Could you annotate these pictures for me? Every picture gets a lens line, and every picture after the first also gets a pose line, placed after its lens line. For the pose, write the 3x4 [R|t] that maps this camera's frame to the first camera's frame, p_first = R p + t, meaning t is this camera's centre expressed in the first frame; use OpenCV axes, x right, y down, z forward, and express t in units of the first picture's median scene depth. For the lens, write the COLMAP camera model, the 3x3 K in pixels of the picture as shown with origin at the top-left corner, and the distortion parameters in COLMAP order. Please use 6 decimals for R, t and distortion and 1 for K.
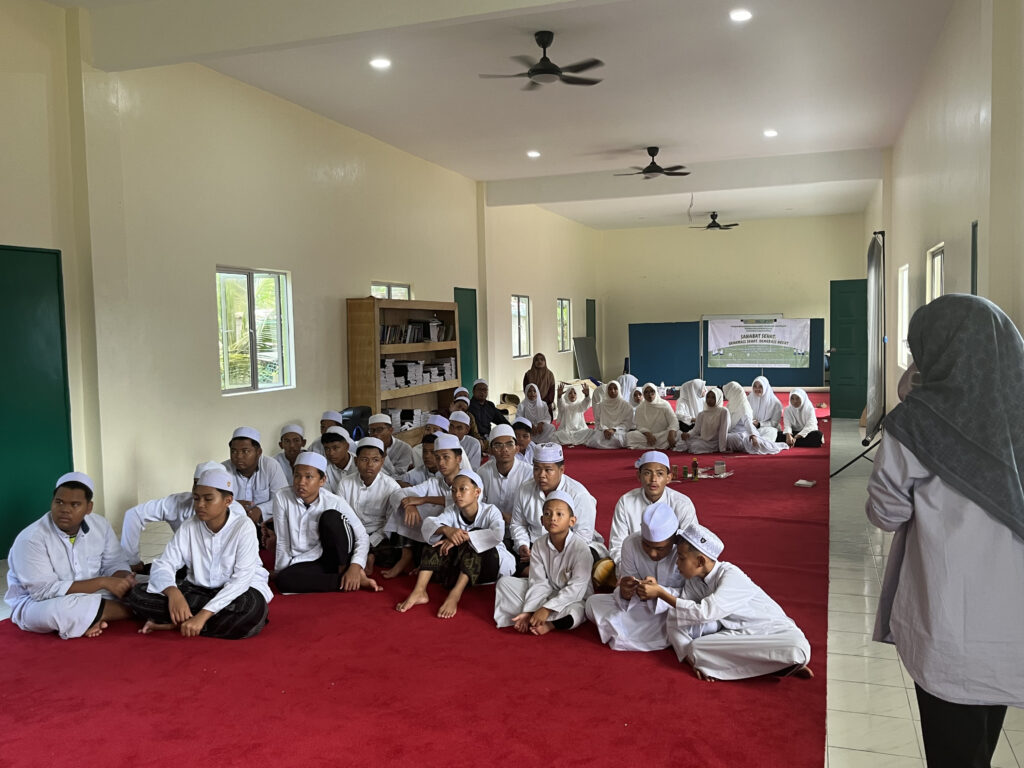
lens RADIAL K [[863.3, 0, 512.0], [0, 863.3, 384.0], [0, 0, 1]] dist [0.000313, -0.000645]
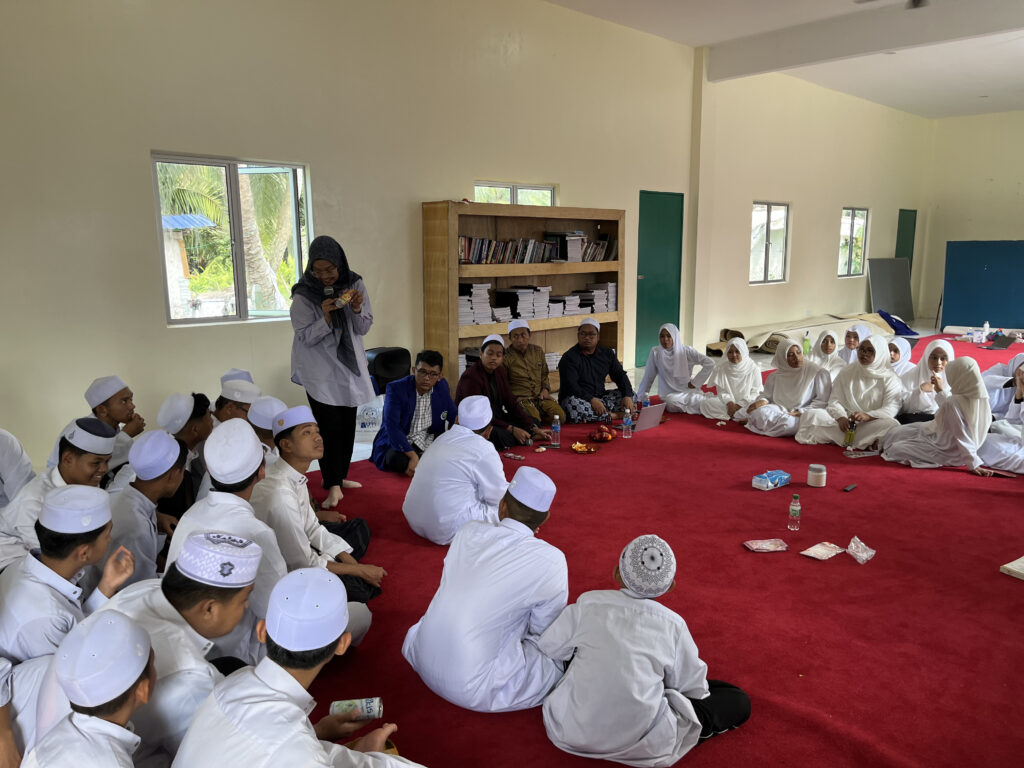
lens RADIAL K [[713.8, 0, 512.0], [0, 713.8, 384.0], [0, 0, 1]] dist [0.019811, -0.000600]
pose [[0.882609, 0.096649, -0.460066, 0.159845], [-0.039422, 0.990408, 0.132432, -0.023144], [0.468453, -0.098749, 0.877953, 0.405770]]
